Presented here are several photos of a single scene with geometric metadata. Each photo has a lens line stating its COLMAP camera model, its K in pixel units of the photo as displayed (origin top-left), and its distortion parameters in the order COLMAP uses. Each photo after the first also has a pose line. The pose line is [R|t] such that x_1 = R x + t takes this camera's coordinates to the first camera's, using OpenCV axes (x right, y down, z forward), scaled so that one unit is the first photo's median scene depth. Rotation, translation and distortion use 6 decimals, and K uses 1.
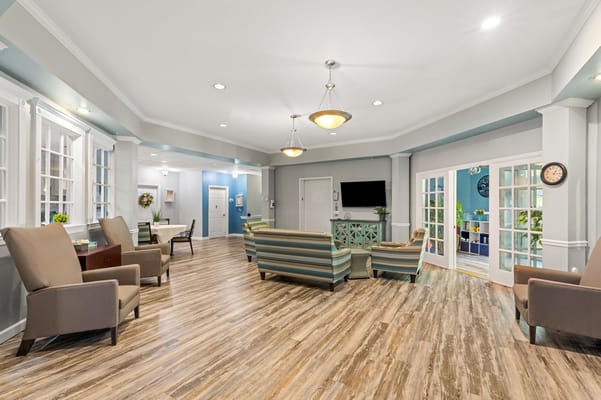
lens RADIAL K [[268.3, 0, 298.7], [0, 268.3, 203.3], [0, 0, 1]] dist [0.001158, 0.000187]
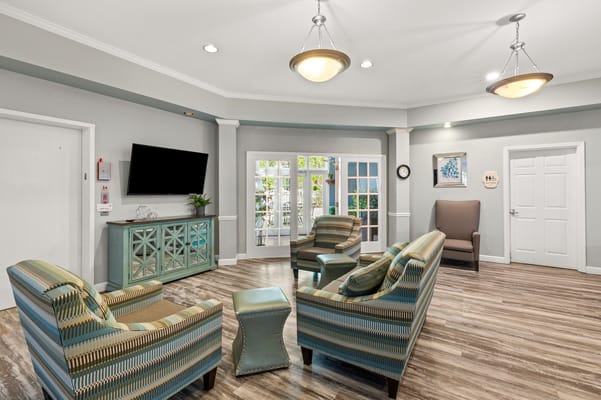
lens RADIAL K [[268.3, 0, 298.7], [0, 268.3, 203.3], [0, 0, 1]] dist [0.001158, 0.000187]
pose [[0.051446, -0.043862, 0.997712, -0.583658], [-0.010589, 0.998955, 0.044463, 0.007577], [-0.998620, -0.012852, 0.050928, 1.319240]]
